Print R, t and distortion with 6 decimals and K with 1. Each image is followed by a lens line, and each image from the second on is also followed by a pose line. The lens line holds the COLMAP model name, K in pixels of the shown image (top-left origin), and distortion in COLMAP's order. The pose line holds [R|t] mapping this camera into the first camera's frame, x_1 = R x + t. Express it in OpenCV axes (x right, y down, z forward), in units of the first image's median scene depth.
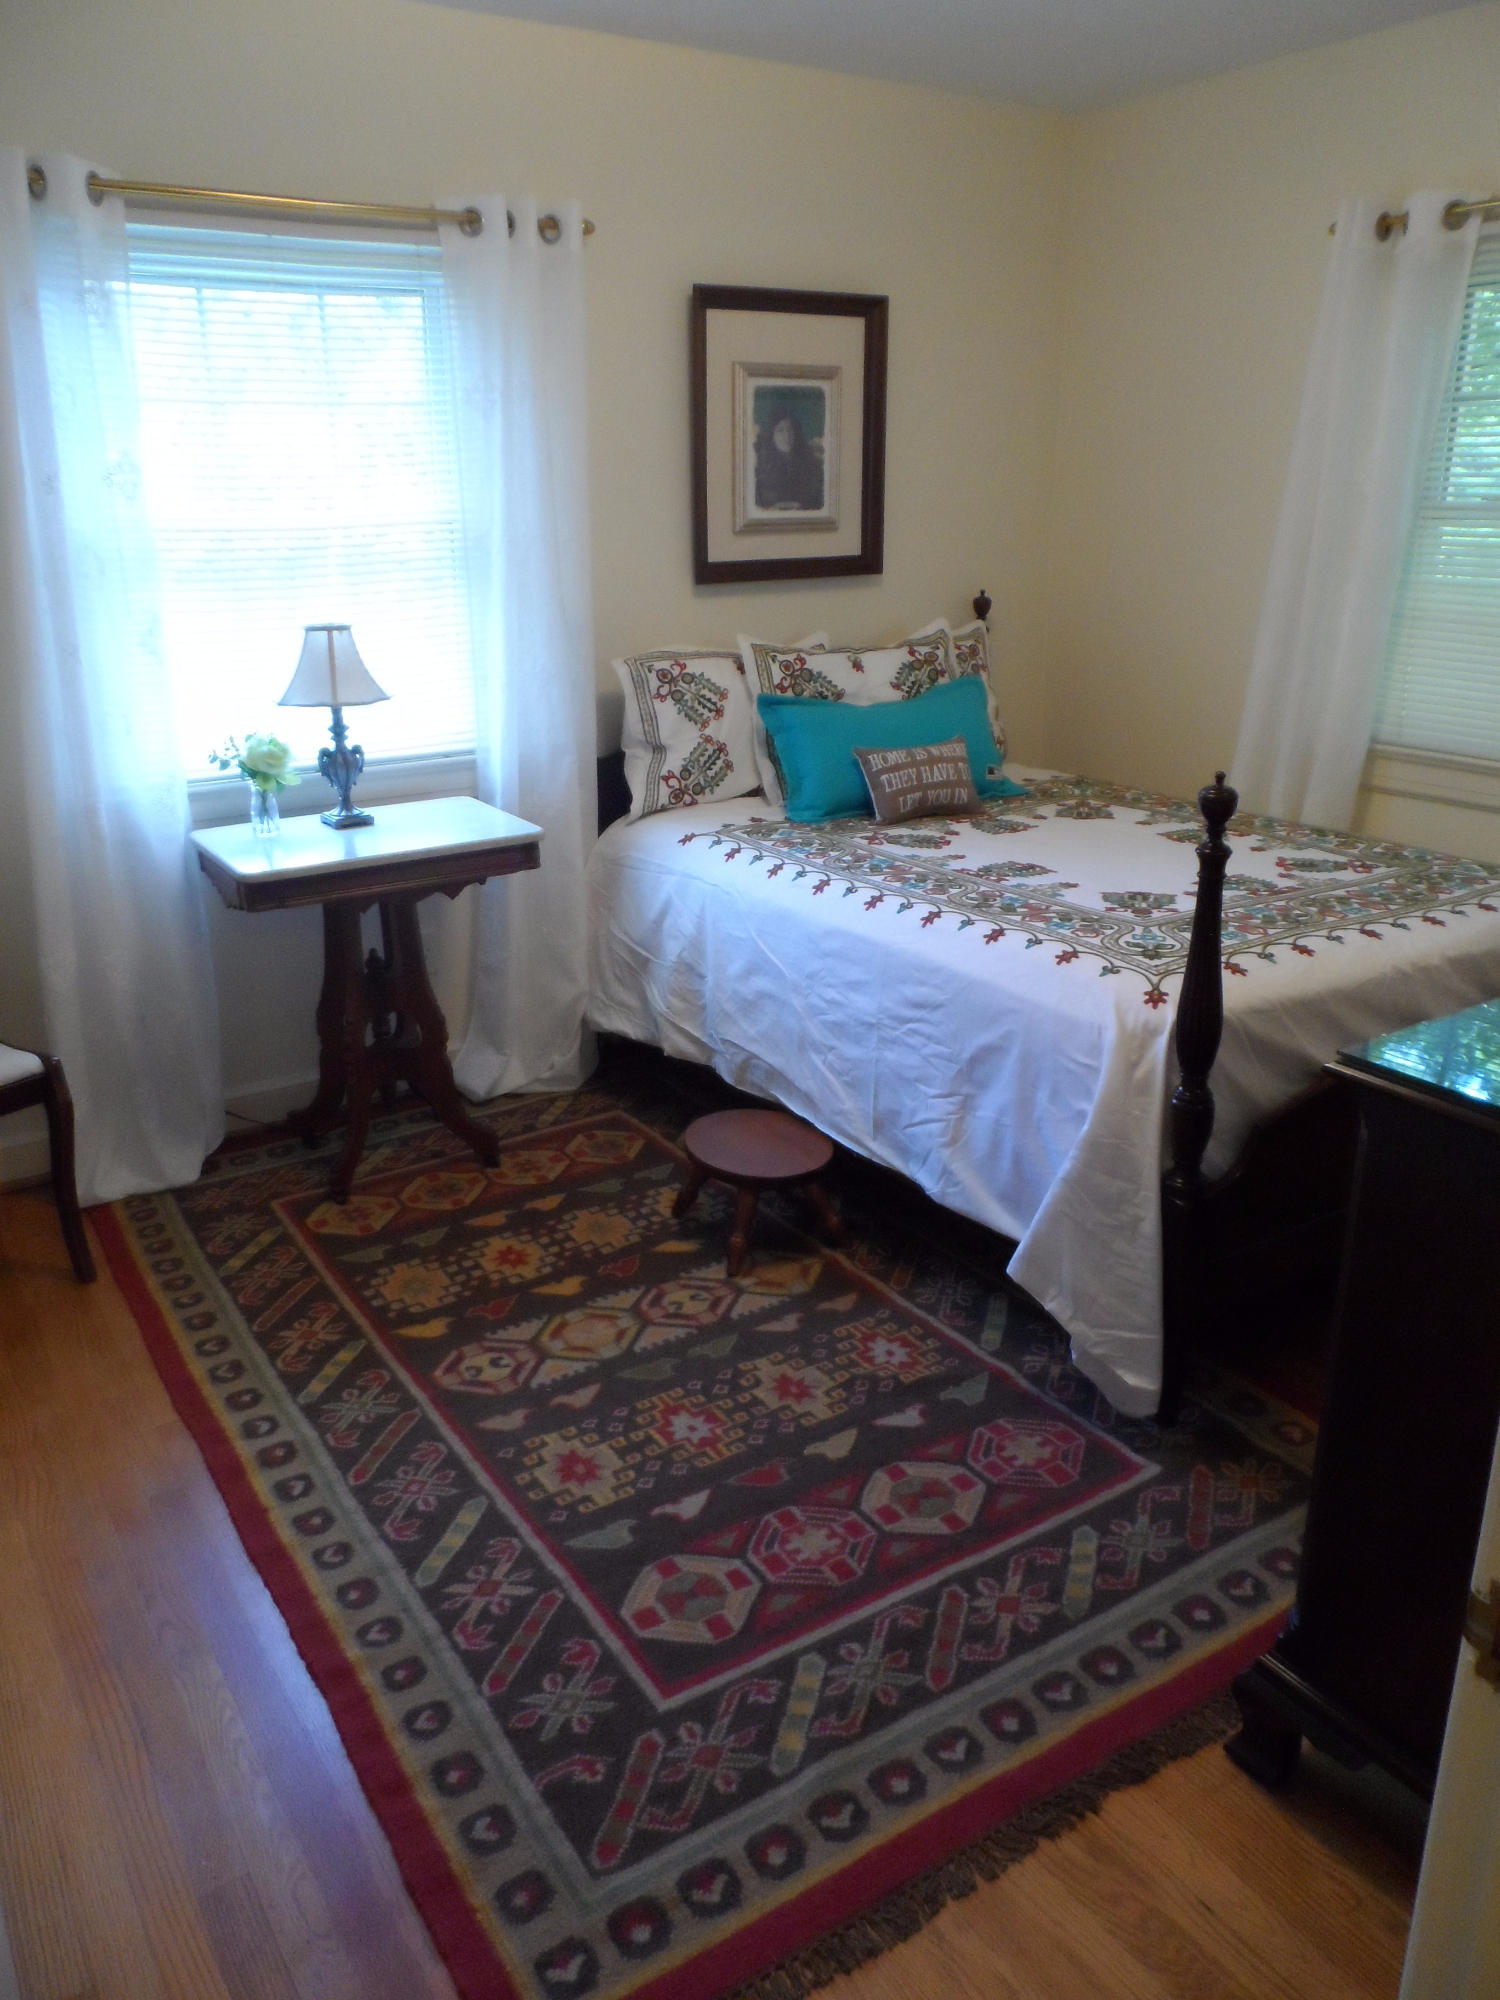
lens RADIAL K [[1527.6, 0, 747.8], [0, 1527.6, 986.2], [0, 0, 1]] dist [-0.004759, 0.014298]
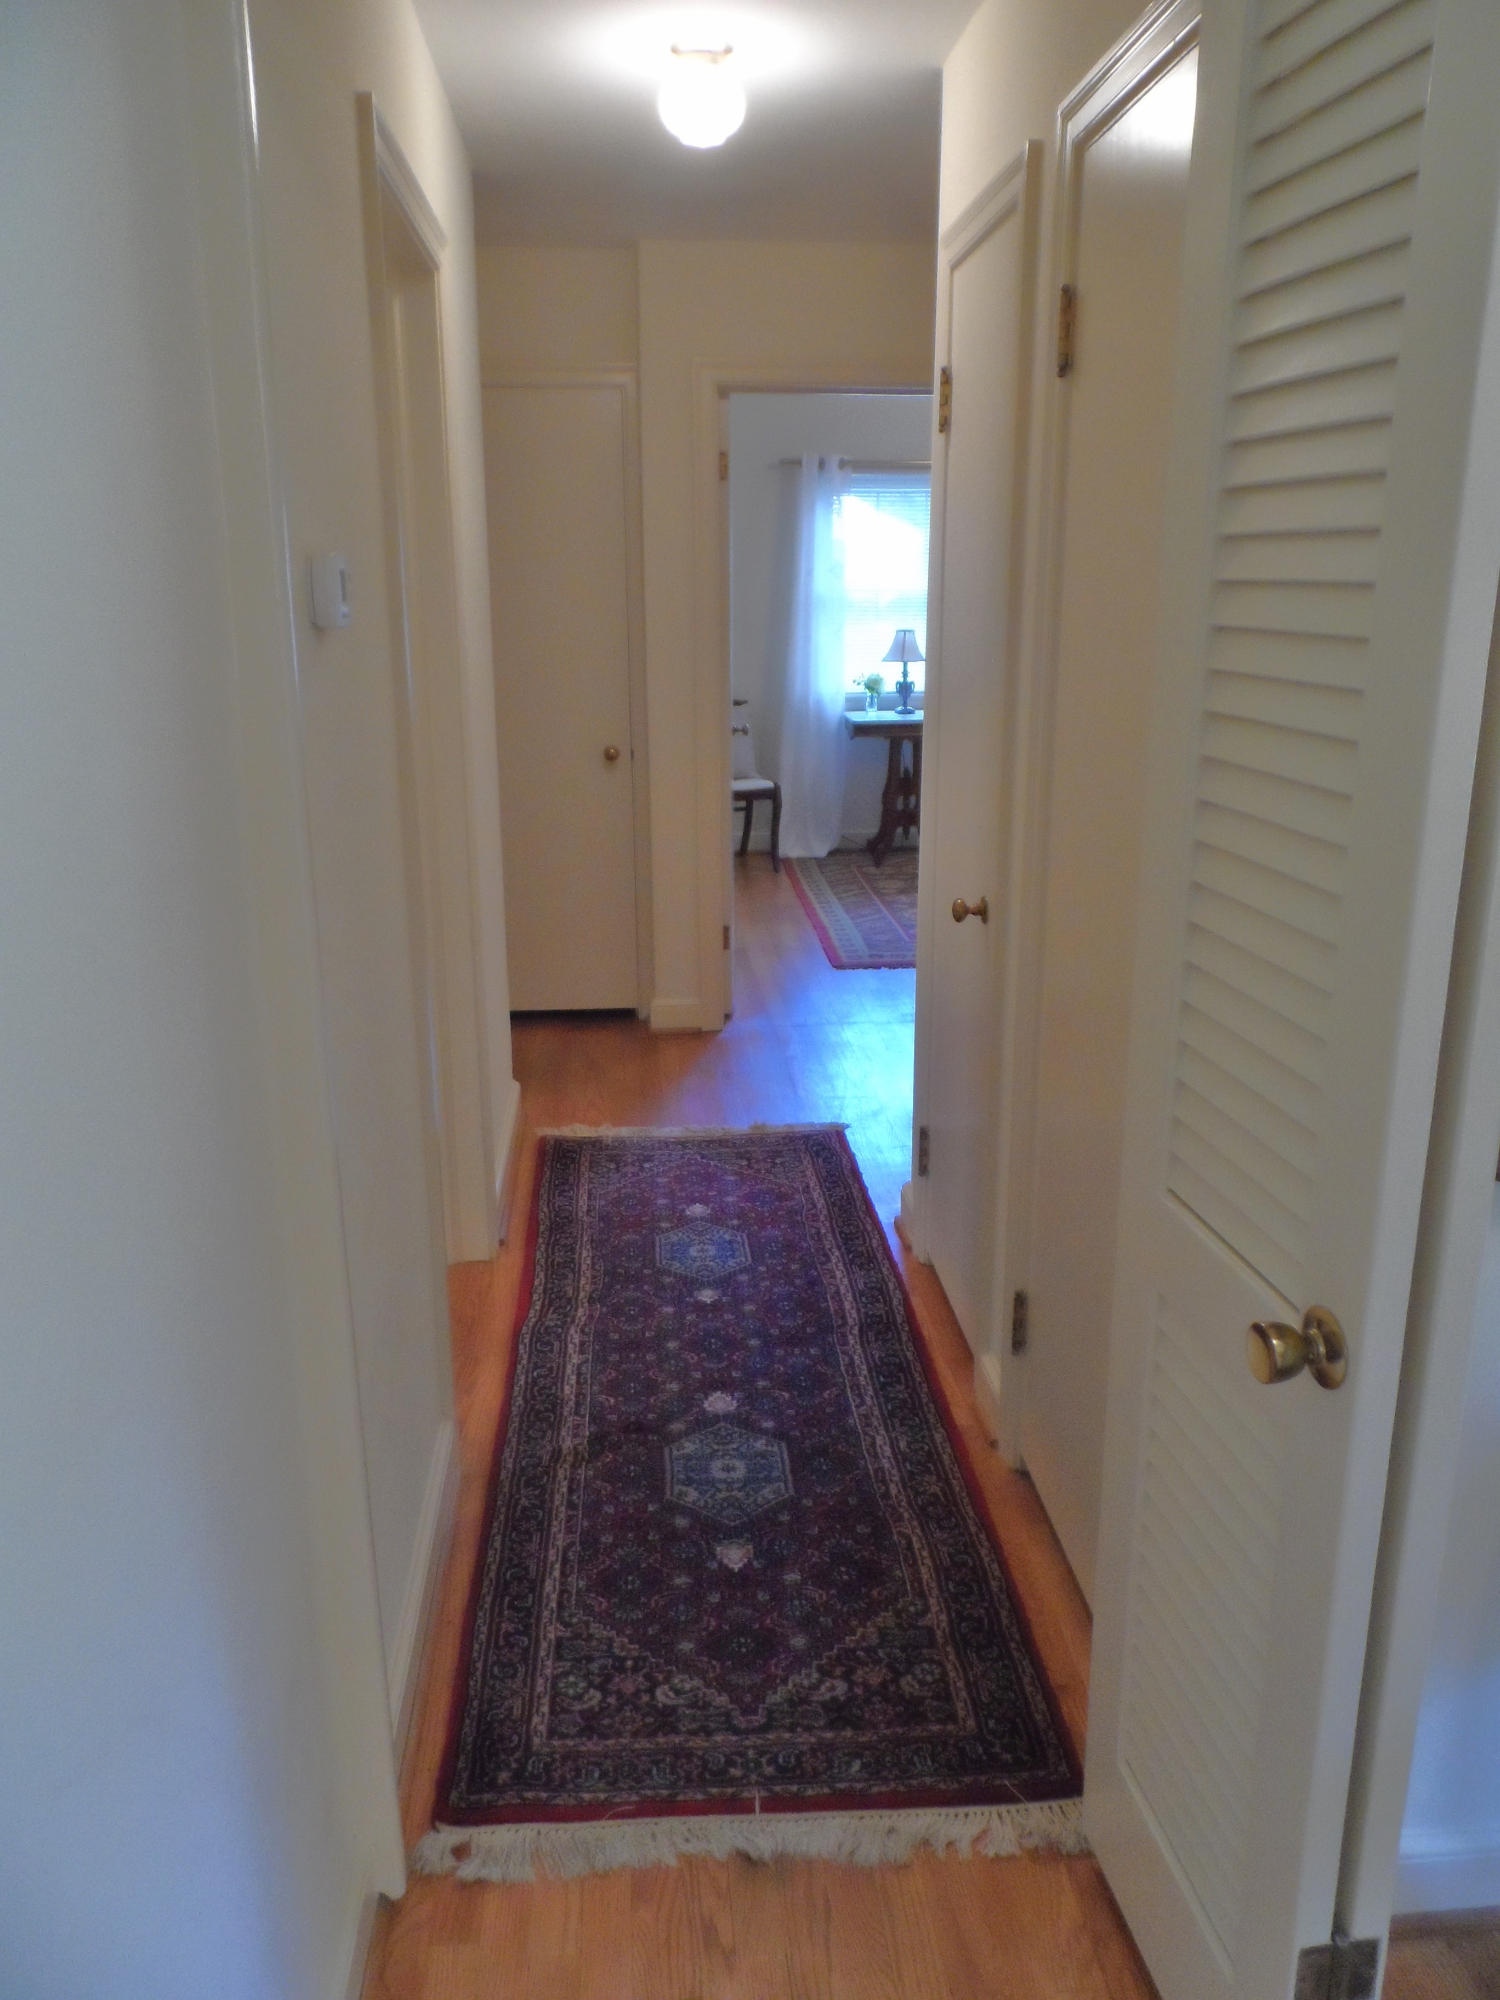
lens RADIAL K [[1527.6, 0, 755.4], [0, 1527.6, 1002.3], [0, 0, 1]] dist [-0.004759, 0.014298]
pose [[0.888374, 0.121234, -0.442825, 0.664858], [-0.150349, 0.988144, -0.031094, 0.464598], [0.433805, 0.094202, 0.896069, -1.238041]]
